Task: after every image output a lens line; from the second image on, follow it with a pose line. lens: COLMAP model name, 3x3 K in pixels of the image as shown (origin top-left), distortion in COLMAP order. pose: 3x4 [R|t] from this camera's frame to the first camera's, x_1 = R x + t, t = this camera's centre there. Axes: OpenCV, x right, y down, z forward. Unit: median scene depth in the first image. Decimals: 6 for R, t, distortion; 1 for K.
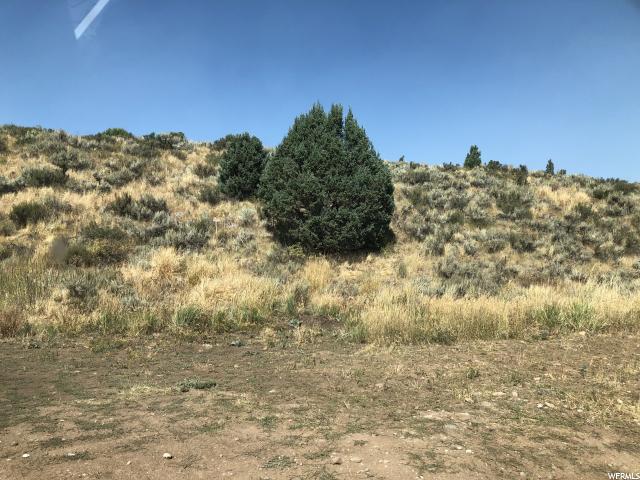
lens RADIAL K [[514.2, 0, 319.3], [0, 514.2, 240.6], [0, 0, 1]] dist [-0.006776, -0.001282]
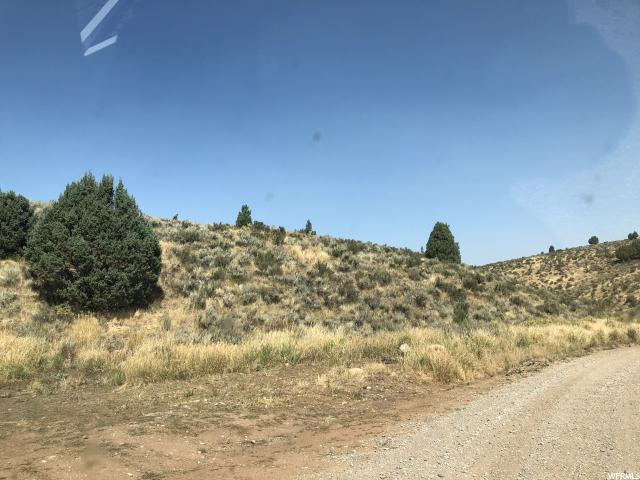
lens RADIAL K [[514.2, 0, 322.0], [0, 514.2, 236.5], [0, 0, 1]] dist [-0.006776, -0.001282]
pose [[0.913503, 0.019435, 0.406368, 0.007842], [0.021815, 0.995081, -0.096629, -0.015897], [-0.406247, 0.097136, 0.908586, -0.183584]]
